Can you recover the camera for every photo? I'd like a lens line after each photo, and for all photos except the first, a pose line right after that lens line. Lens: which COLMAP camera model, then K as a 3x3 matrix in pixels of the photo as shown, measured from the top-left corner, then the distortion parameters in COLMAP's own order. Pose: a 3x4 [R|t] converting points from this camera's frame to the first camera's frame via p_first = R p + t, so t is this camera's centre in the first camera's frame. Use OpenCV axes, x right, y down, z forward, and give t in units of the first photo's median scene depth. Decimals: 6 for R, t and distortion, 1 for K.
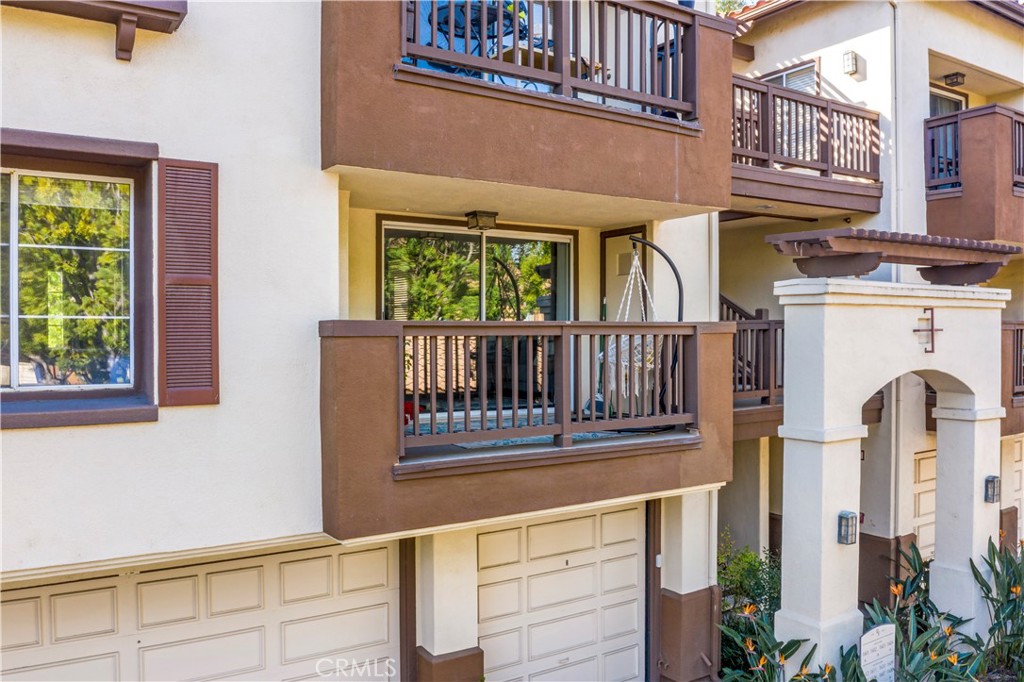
lens RADIAL K [[802.4, 0, 512.0], [0, 802.4, 341.0], [0, 0, 1]] dist [-0.011363, -0.004606]
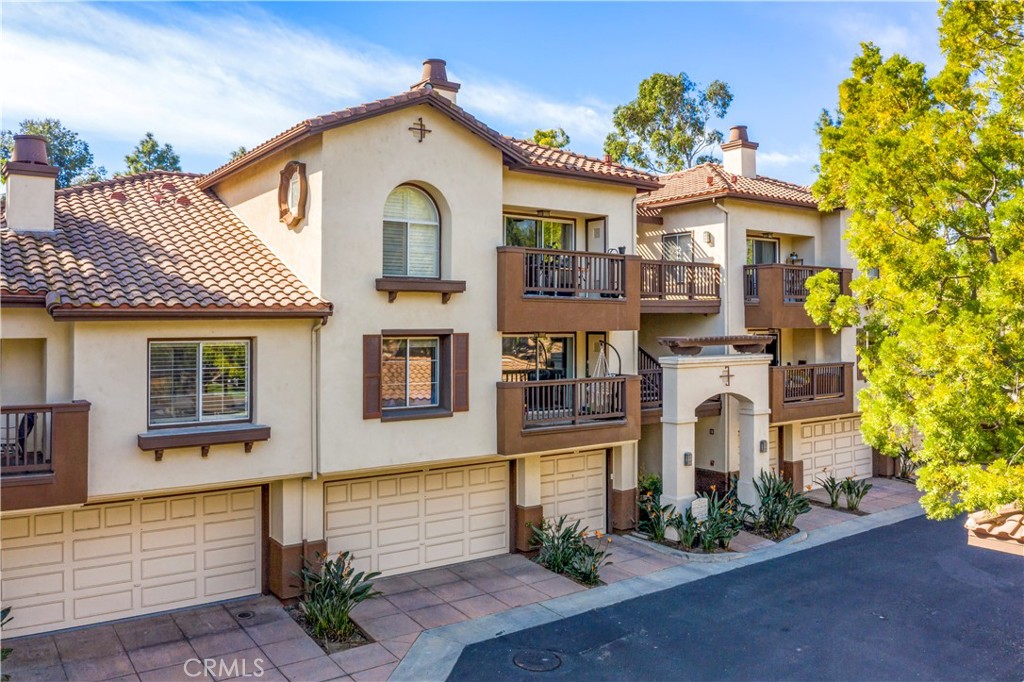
lens RADIAL K [[813.1, 0, 512.6], [0, 813.1, 327.8], [0, 0, 1]] dist [0.092520, -0.000484]
pose [[0.998617, 0.000539, 0.052574, -0.244132], [-0.000222, 0.999982, -0.006032, -0.149378], [-0.052577, 0.006012, 0.998599, -1.444438]]
